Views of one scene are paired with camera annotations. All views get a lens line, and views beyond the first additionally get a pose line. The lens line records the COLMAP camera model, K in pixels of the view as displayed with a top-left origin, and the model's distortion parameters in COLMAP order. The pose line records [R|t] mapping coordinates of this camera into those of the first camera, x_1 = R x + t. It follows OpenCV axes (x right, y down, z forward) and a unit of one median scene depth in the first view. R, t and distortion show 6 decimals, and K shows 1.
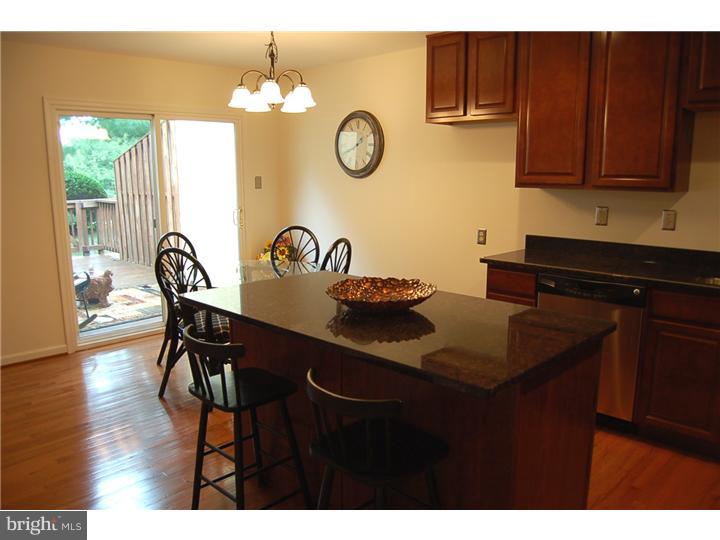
lens RADIAL K [[572.4, 0, 361.3], [0, 572.4, 270.9], [0, 0, 1]] dist [-0.079535, 0.019827]
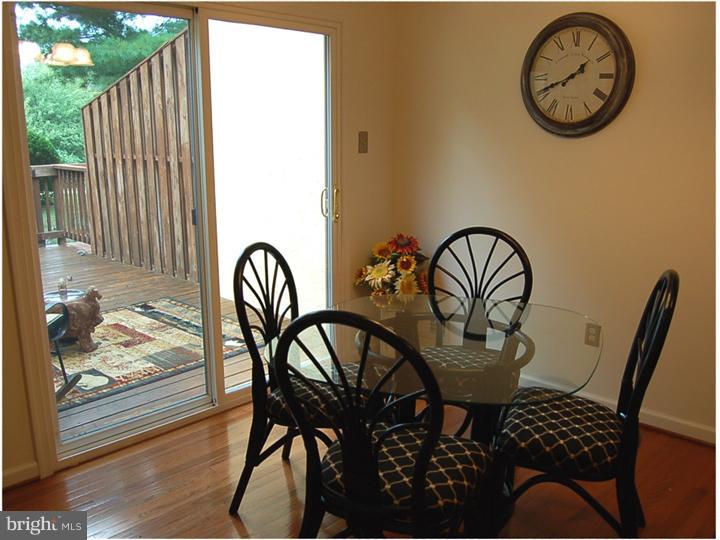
lens RADIAL K [[637.2, 0, 359.1], [0, 637.2, 271.6], [0, 0, 1]] dist [-0.080590, 0.015653]
pose [[0.999238, 0.001418, 0.038995, -0.187245], [-0.003188, 0.998965, 0.045367, -0.048308], [-0.038890, -0.045457, 0.998209, 0.317785]]
